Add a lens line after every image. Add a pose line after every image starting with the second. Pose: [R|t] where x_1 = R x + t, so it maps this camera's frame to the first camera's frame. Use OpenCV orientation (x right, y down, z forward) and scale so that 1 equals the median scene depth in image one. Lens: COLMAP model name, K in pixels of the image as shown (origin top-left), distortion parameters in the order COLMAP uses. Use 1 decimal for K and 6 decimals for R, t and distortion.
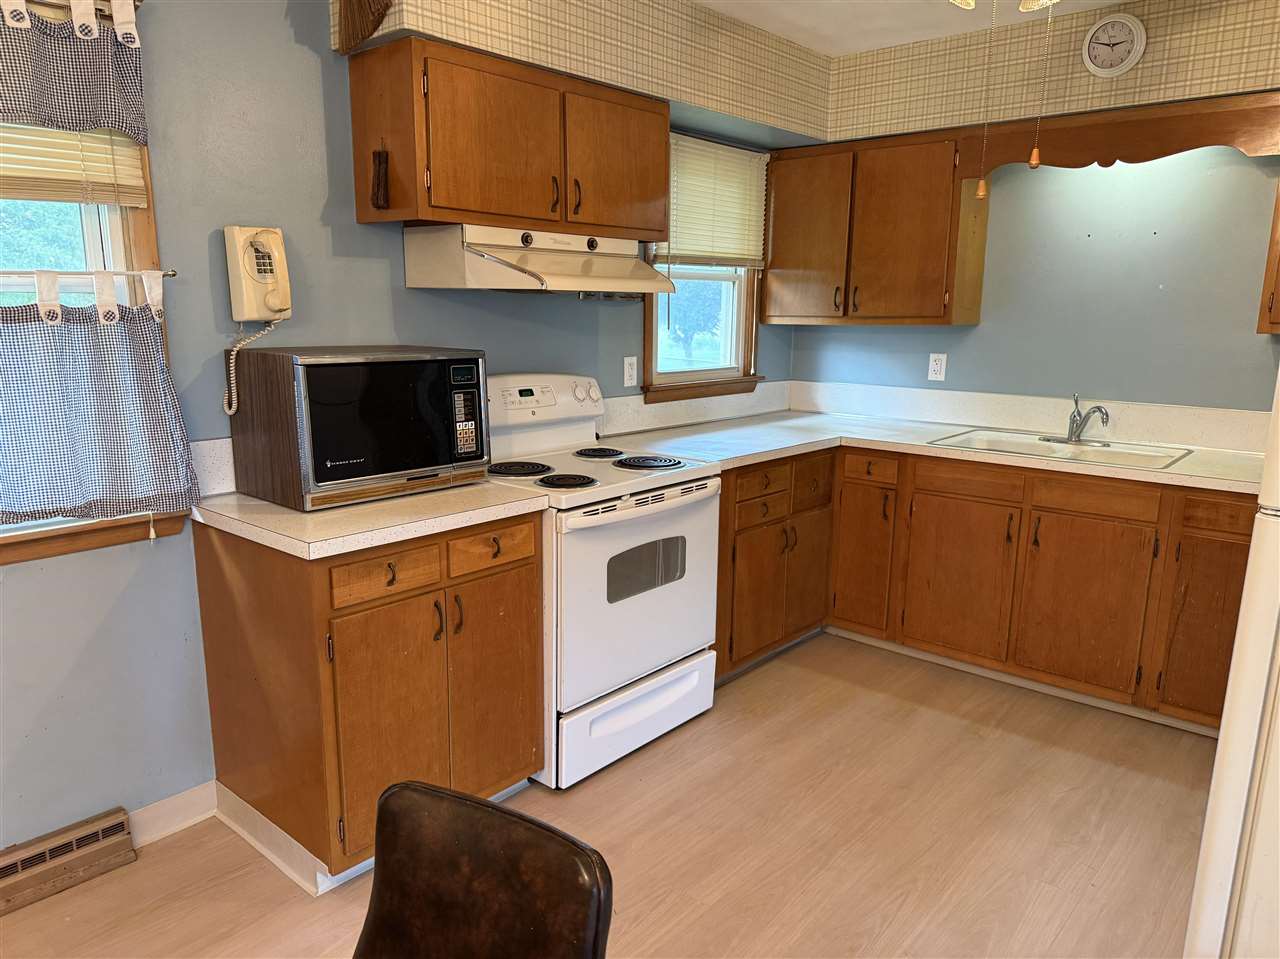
lens RADIAL K [[894.0, 0, 638.9], [0, 894.0, 485.2], [0, 0, 1]] dist [0.071542, -0.096785]
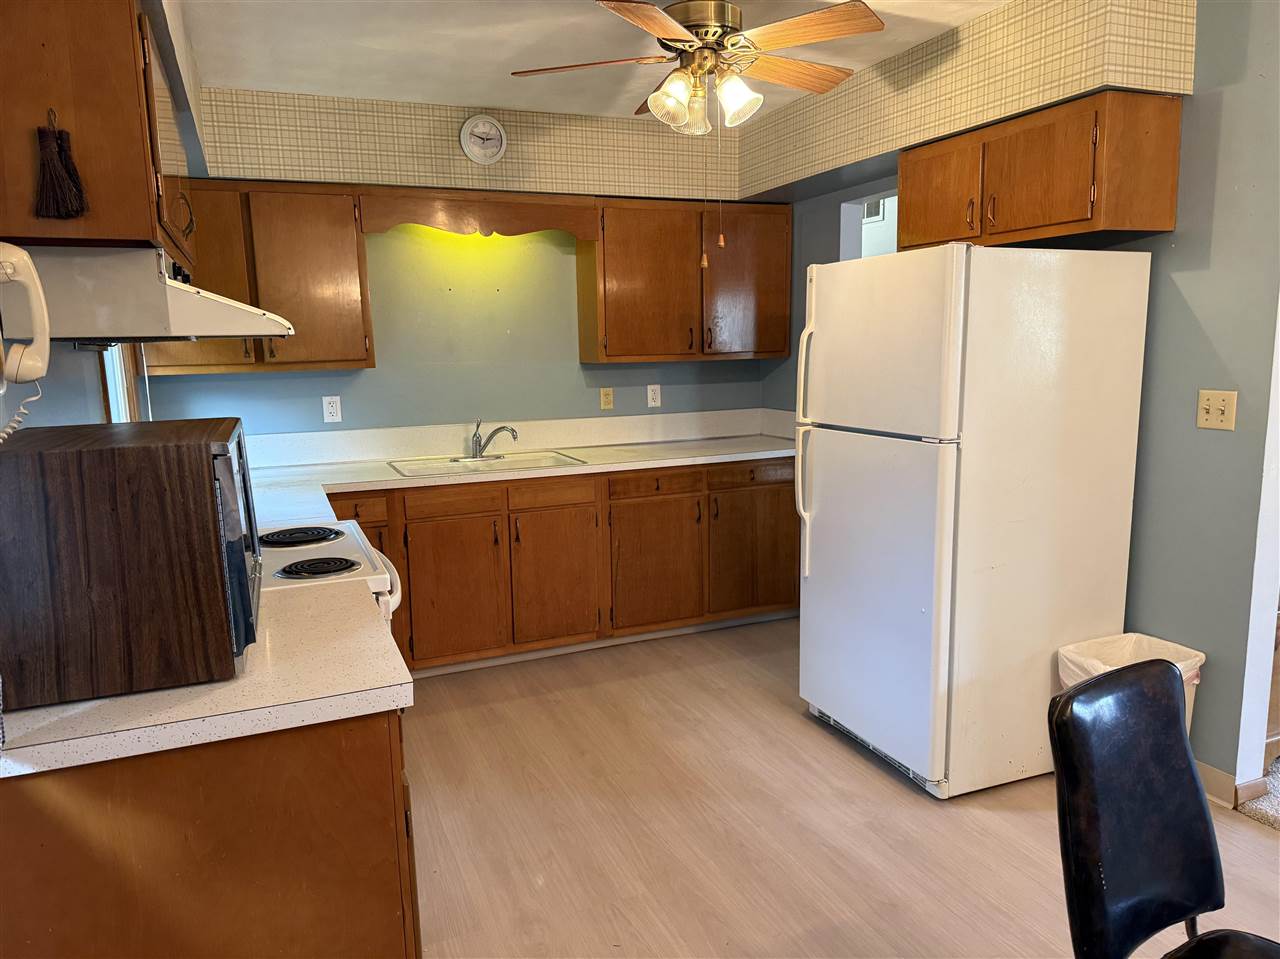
lens RADIAL K [[894.0, 0, 638.9], [0, 894.0, 489.1], [0, 0, 1]] dist [0.071542, -0.096785]
pose [[0.436765, -0.163688, 0.884558, -0.555464], [0.201551, 0.976114, 0.081111, -0.069165], [-0.876706, 0.142858, 0.459323, 0.295577]]
